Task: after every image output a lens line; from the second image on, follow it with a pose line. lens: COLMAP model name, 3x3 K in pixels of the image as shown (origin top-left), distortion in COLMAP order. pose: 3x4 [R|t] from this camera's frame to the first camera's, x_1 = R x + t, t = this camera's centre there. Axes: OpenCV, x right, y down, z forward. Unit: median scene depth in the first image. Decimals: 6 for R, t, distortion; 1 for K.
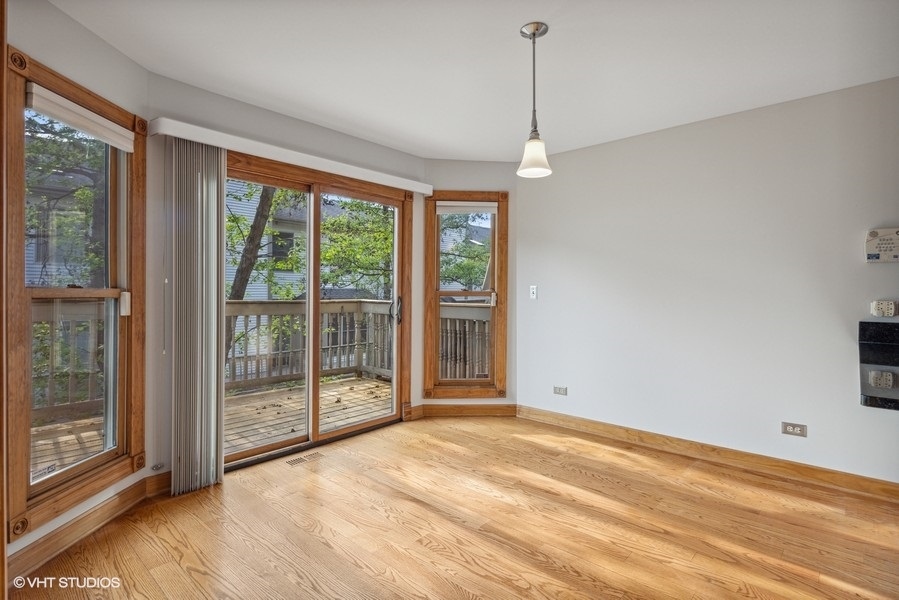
lens RADIAL K [[450.9, 0, 440.5], [0, 450.9, 297.1], [0, 0, 1]] dist [0.003651, -0.003304]
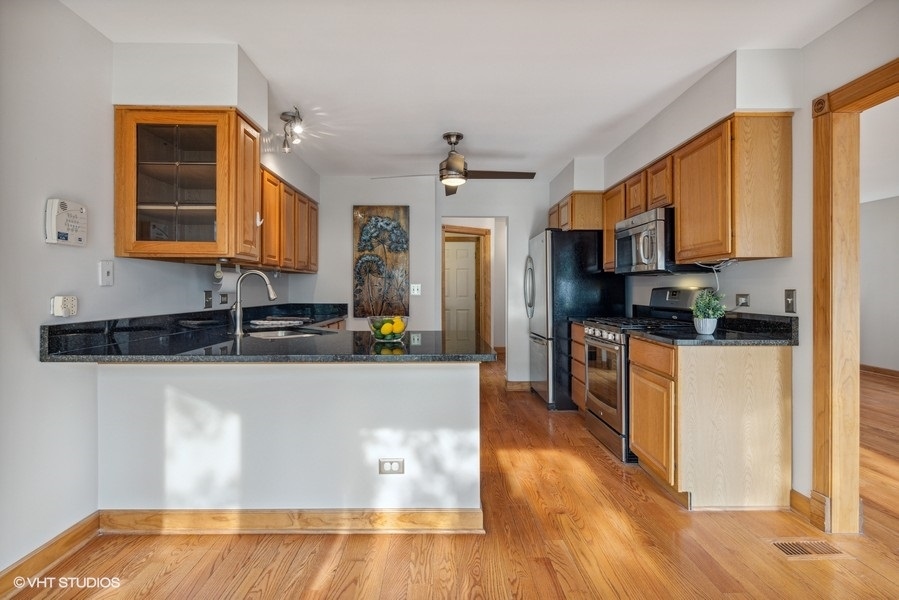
lens RADIAL K [[450.9, 0, 451.4], [0, 450.9, 291.5], [0, 0, 1]] dist [0.003651, -0.003304]
pose [[-0.696241, -0.003253, 0.717800, -0.016082], [0.008515, 0.999882, 0.012791, -0.003093], [-0.717757, 0.015017, -0.696131, 1.066568]]
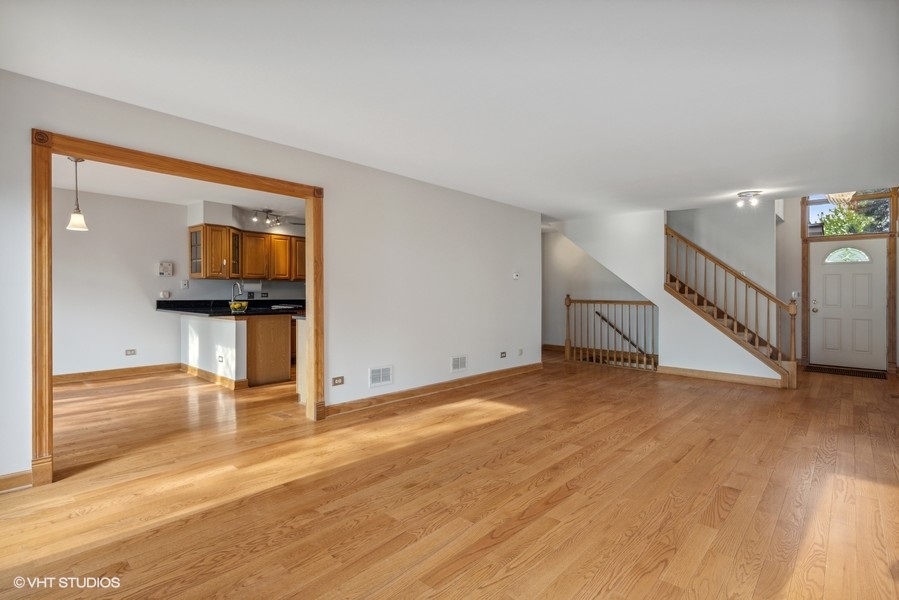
lens RADIAL K [[450.9, 0, 443.8], [0, 450.9, 297.1], [0, 0, 1]] dist [0.003651, -0.003304]
pose [[-0.002149, -0.015041, 0.999885, -1.507174], [0.004175, 0.999878, 0.015050, 0.007553], [-0.999989, 0.004207, -0.002086, -0.531298]]
